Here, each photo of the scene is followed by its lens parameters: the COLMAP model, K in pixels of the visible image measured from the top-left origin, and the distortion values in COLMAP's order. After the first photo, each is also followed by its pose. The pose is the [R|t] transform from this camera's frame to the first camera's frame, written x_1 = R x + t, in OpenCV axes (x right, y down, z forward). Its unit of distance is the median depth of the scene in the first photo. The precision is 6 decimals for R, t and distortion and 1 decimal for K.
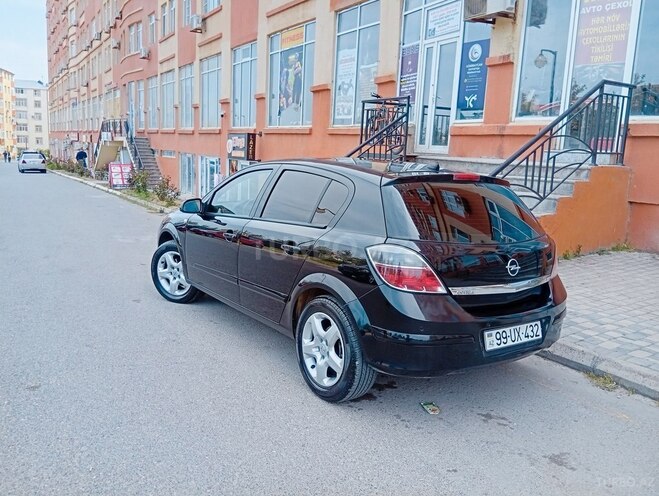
lens RADIAL K [[543.8, 0, 325.7], [0, 543.8, 248.1], [0, 0, 1]] dist [0.054819, -0.126798]
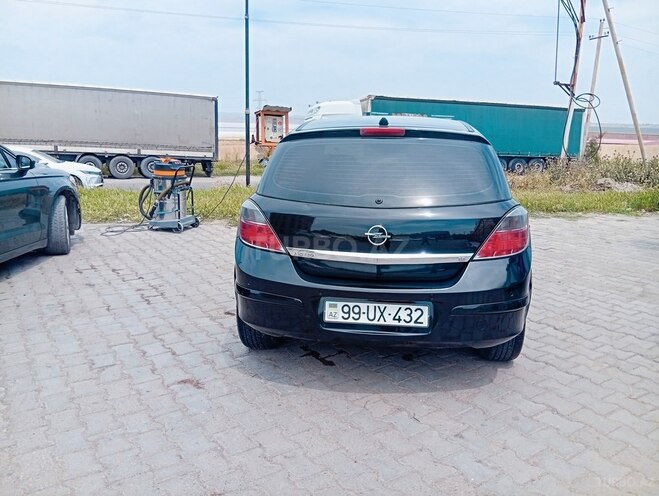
lens RADIAL K [[543.8, 0, 325.7], [0, 543.8, 248.1], [0, 0, 1]] dist [0.054819, -0.126798]
pose [[0.734290, 0.106909, -0.670365, 0.648676], [-0.075305, 0.994254, 0.076077, -0.002818], [0.674646, -0.005381, 0.738121, 0.236915]]
